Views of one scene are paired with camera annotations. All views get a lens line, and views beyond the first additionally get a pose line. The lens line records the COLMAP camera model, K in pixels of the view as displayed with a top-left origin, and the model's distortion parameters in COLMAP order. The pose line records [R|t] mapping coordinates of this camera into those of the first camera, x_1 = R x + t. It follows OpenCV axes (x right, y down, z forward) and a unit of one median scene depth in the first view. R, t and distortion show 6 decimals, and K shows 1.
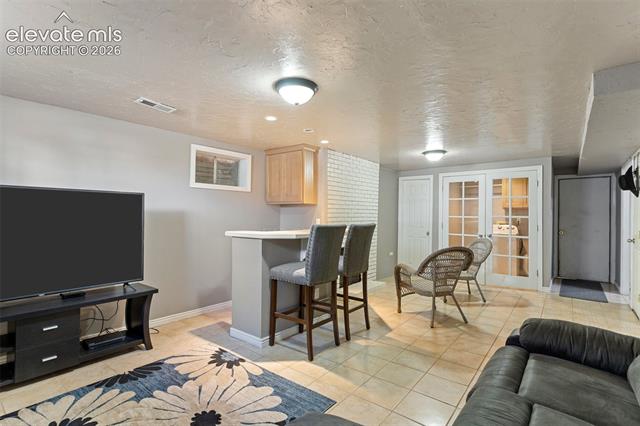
lens RADIAL K [[310.5, 0, 320.4], [0, 310.5, 212.8], [0, 0, 1]] dist [-0.003305, -0.000345]
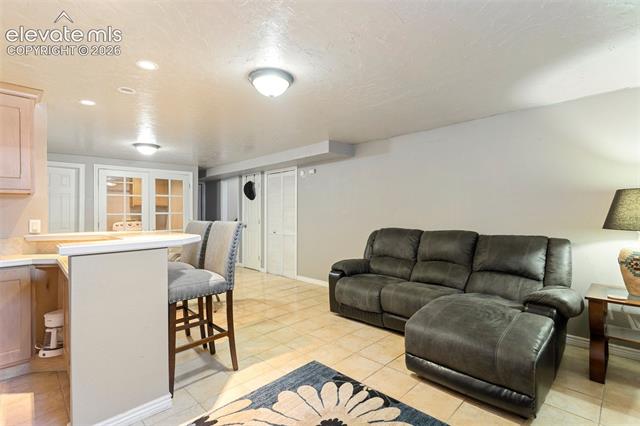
lens RADIAL K [[310.5, 0, 320.1], [0, 310.5, 210.3], [0, 0, 1]] dist [-0.003305, -0.000345]
pose [[0.095911, -0.001809, 0.995388, -0.545218], [0.007732, 0.999970, 0.001072, 0.006483], [-0.995360, 0.007593, 0.095922, 0.398741]]
